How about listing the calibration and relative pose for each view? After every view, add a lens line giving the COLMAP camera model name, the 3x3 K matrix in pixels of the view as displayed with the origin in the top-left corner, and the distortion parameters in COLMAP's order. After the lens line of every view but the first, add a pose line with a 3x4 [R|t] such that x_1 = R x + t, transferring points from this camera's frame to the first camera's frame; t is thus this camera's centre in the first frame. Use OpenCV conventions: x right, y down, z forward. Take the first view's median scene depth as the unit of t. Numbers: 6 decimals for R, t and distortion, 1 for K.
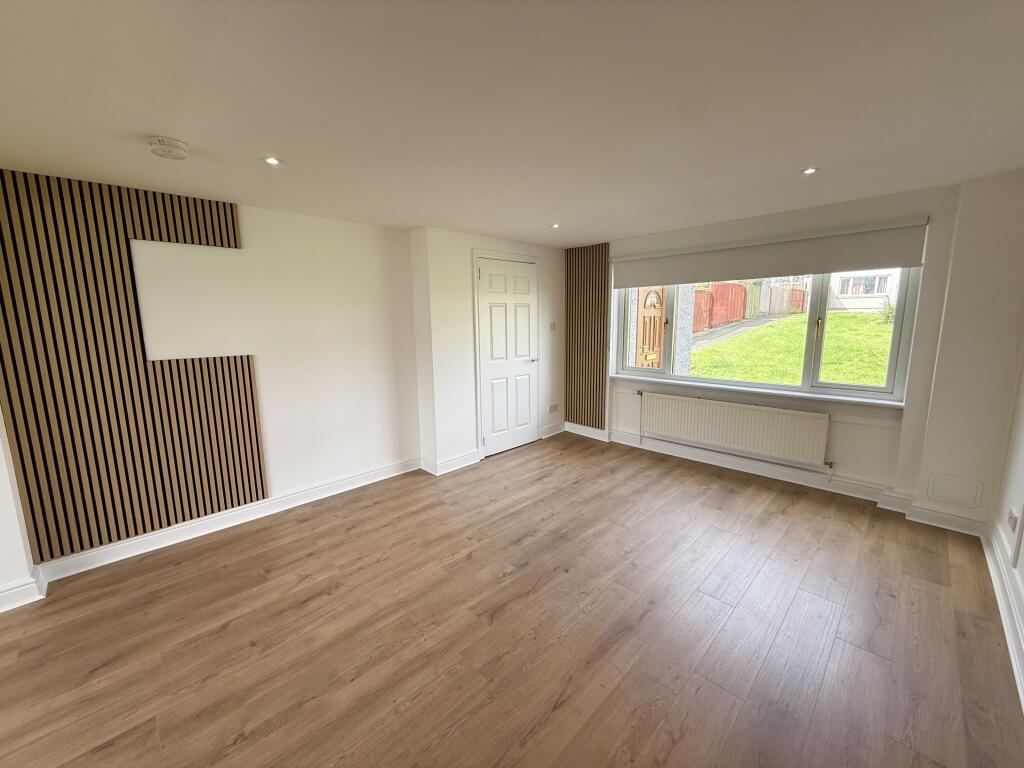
lens RADIAL K [[408.8, 0, 509.5], [0, 408.8, 382.7], [0, 0, 1]] dist [-0.003142, -0.000543]
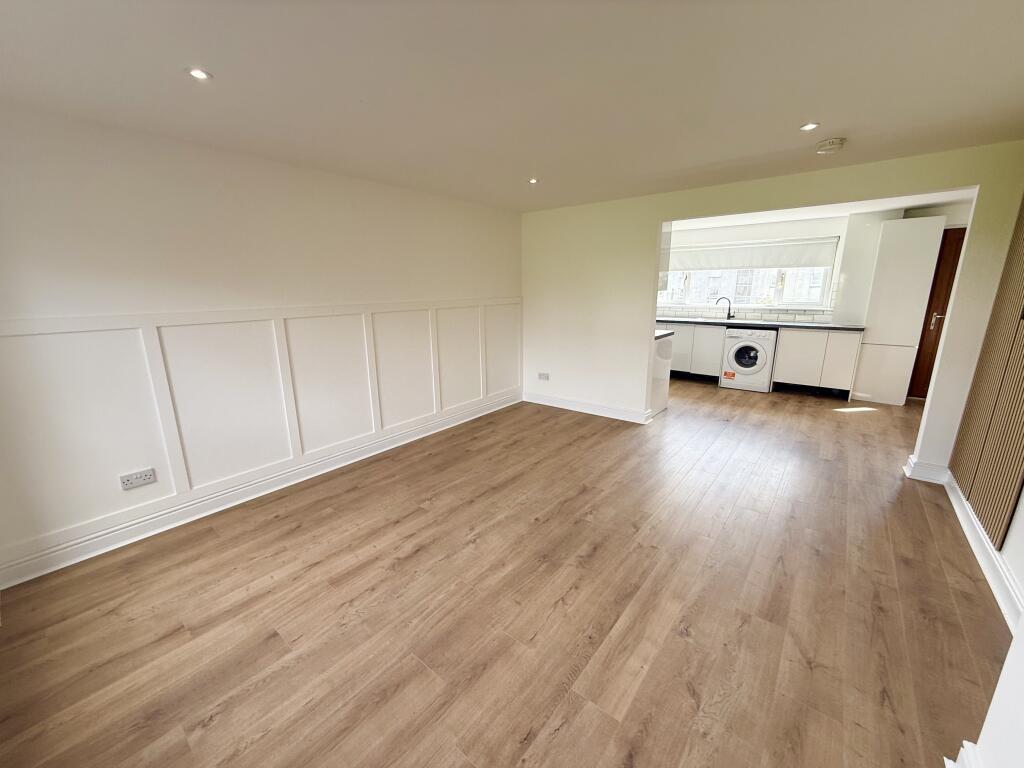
lens RADIAL K [[408.8, 0, 508.2], [0, 408.8, 388.8], [0, 0, 1]] dist [-0.003142, -0.000543]
pose [[-0.994203, 0.052761, -0.093686, 0.216474], [0.011840, 0.919749, 0.392328, -0.206103], [0.106867, 0.388944, -0.915042, 1.339851]]
